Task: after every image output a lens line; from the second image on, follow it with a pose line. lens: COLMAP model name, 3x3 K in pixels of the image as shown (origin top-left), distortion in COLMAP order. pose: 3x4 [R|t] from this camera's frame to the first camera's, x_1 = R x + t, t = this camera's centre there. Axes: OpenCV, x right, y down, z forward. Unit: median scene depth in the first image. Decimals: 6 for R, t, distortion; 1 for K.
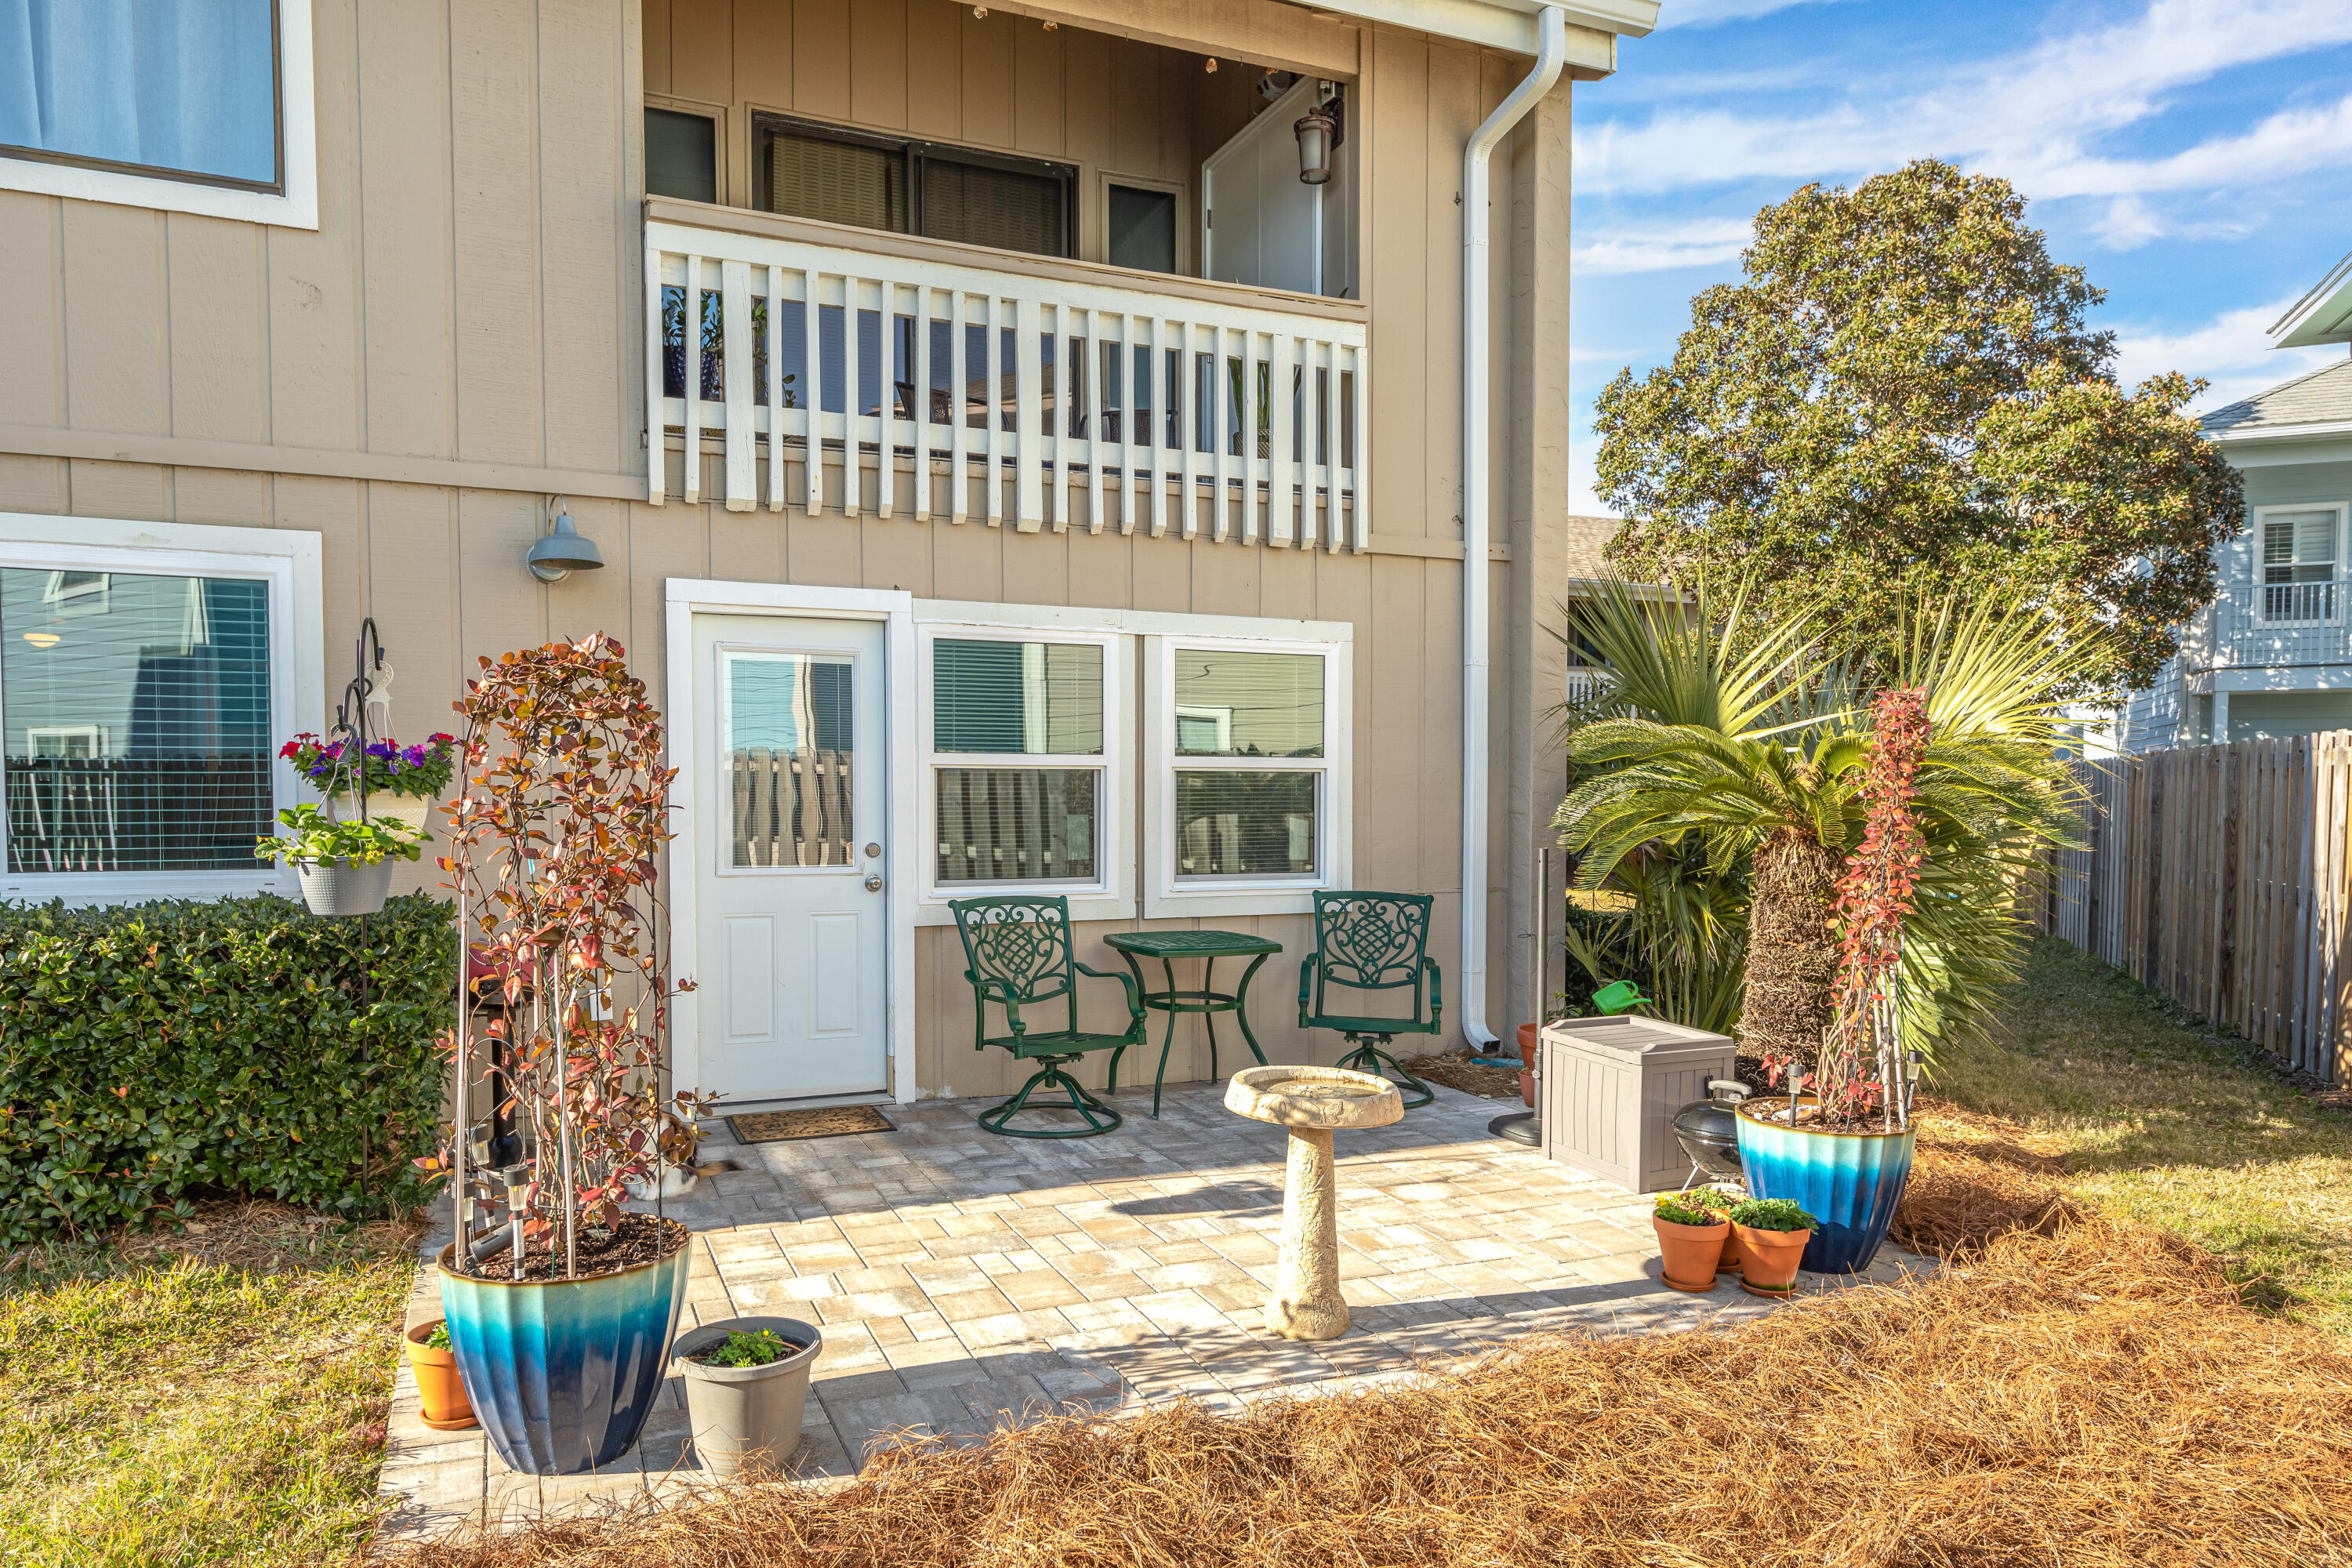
lens RADIAL K [[1545.8, 0, 1185.2], [0, 1545.8, 786.4], [0, 0, 1]] dist [0.010657, -0.000361]
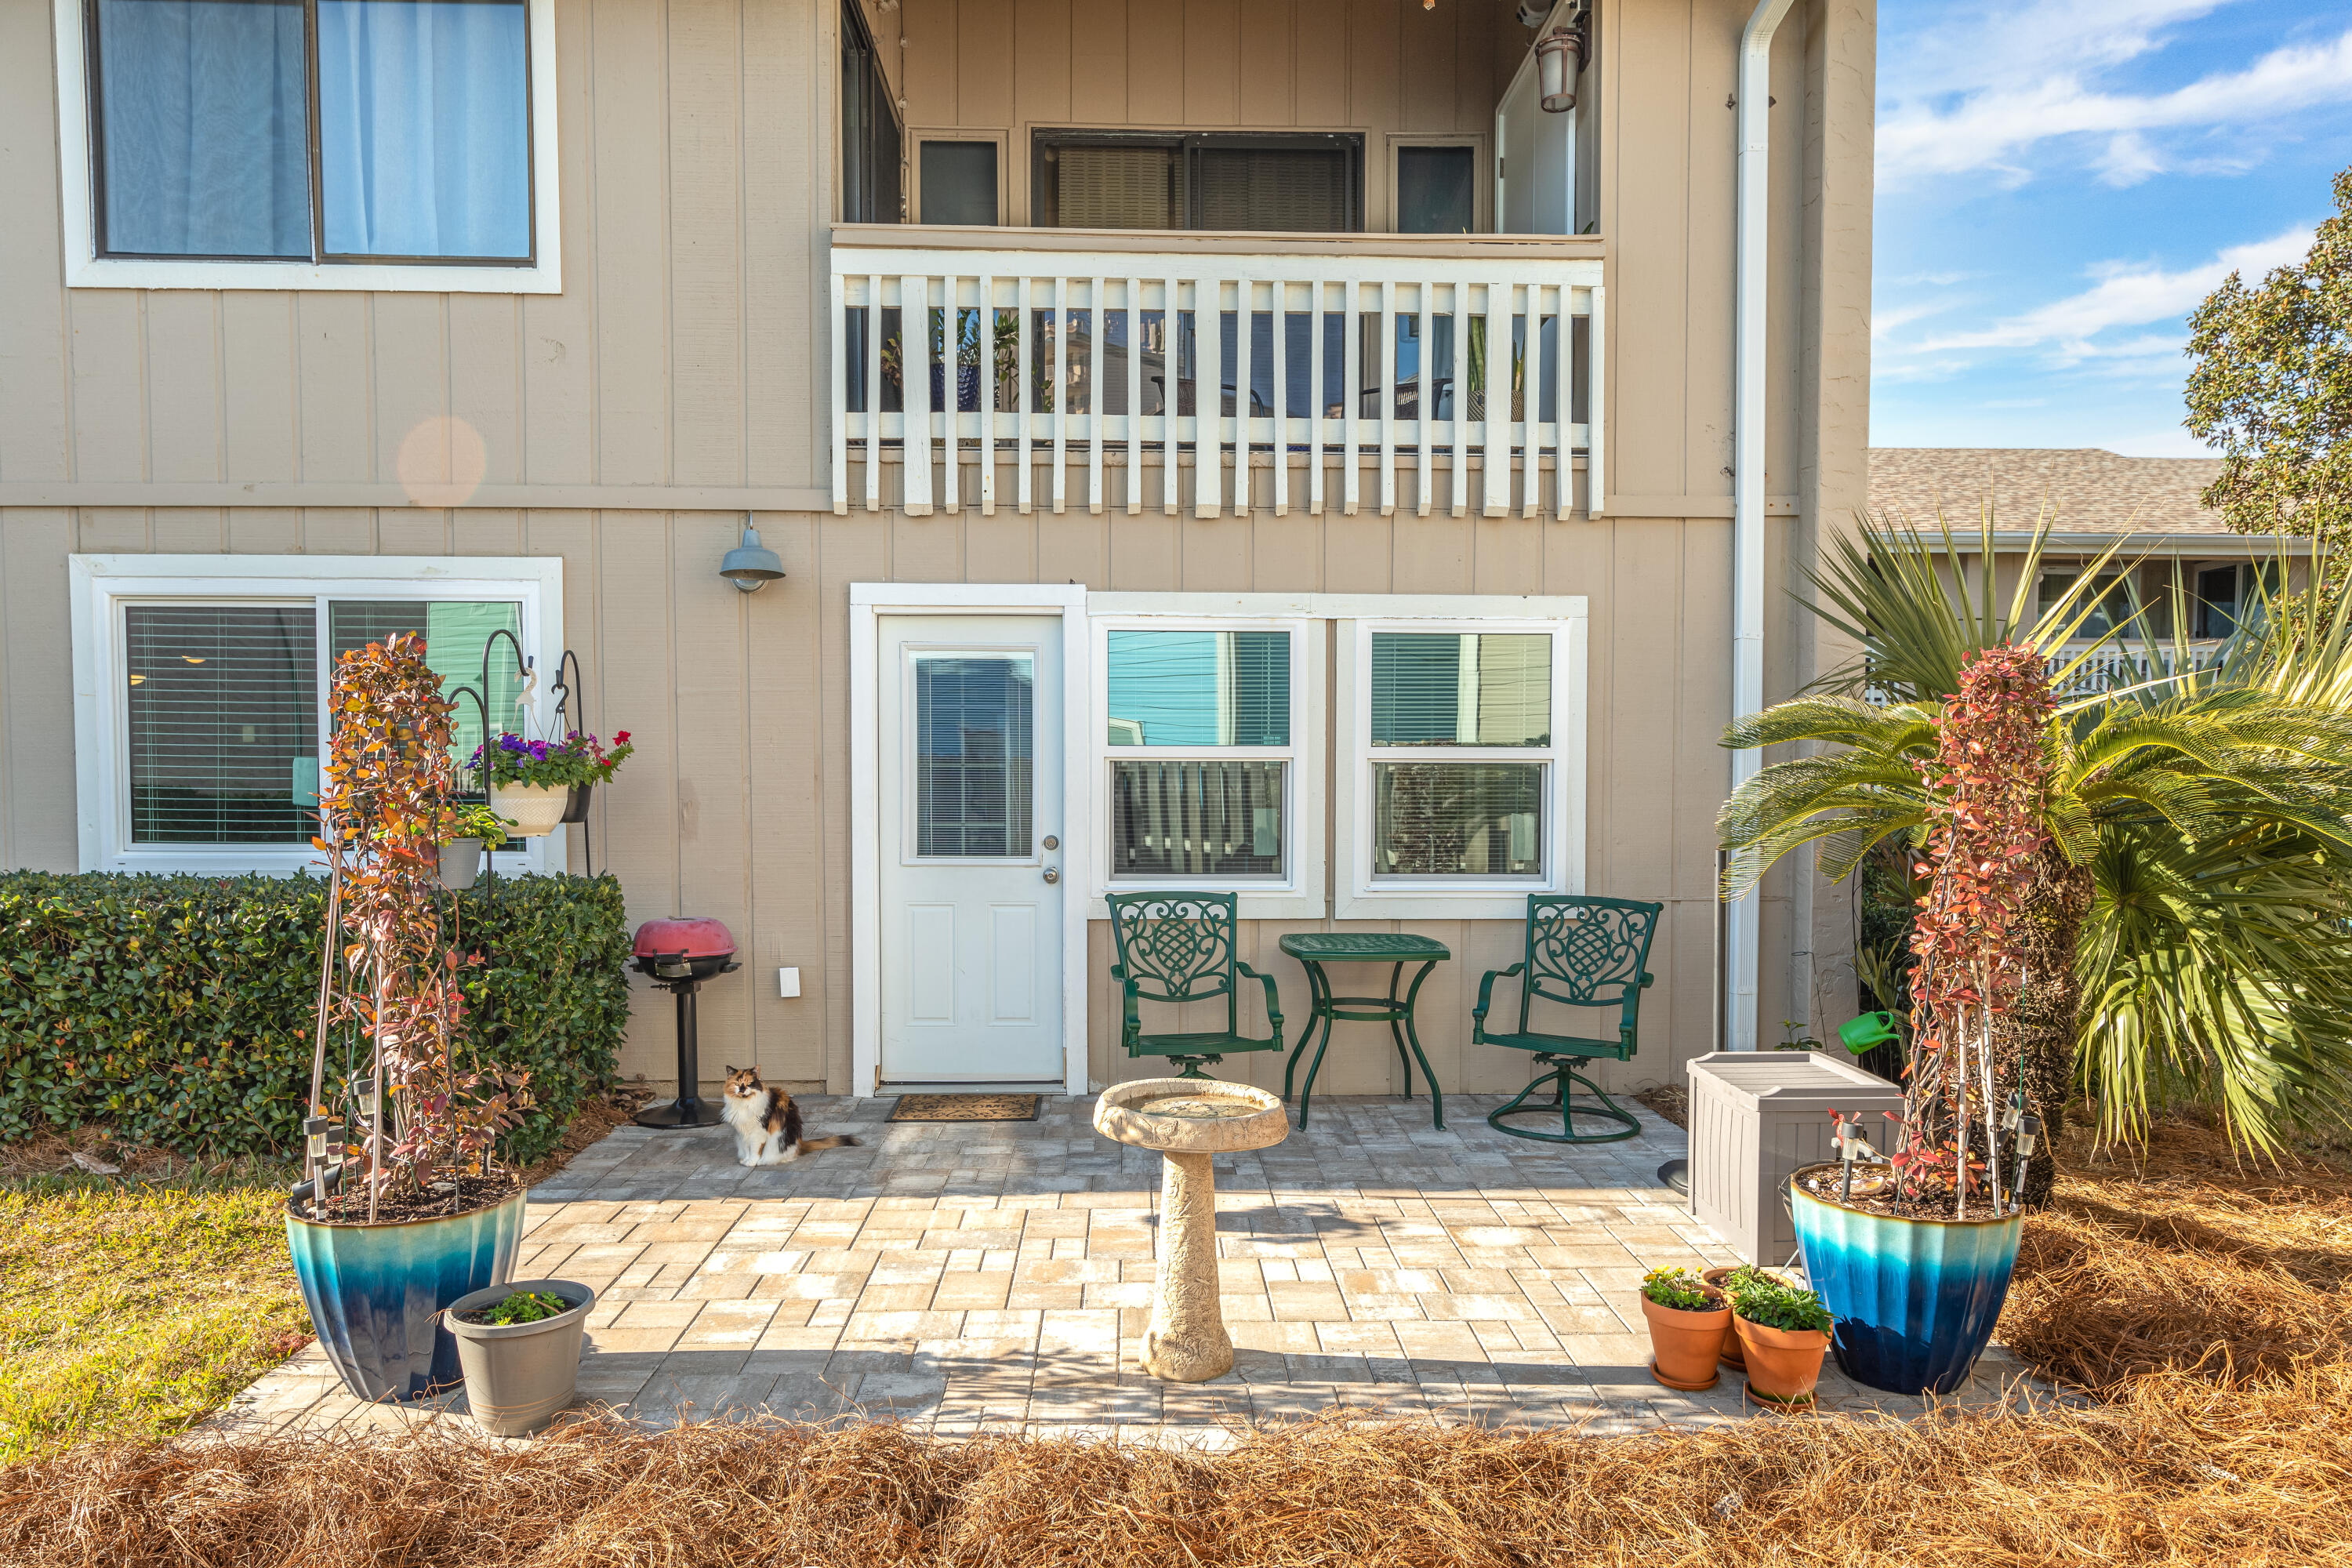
lens RADIAL K [[1545.8, 0, 1176.7], [0, 1545.8, 792.0], [0, 0, 1]] dist [0.010657, -0.000361]
pose [[0.929225, 0.000503, -0.369515, 0.267261], [0.000993, 0.999992, 0.003857, 0.004669], [0.369514, -0.003951, 0.929217, 0.098330]]
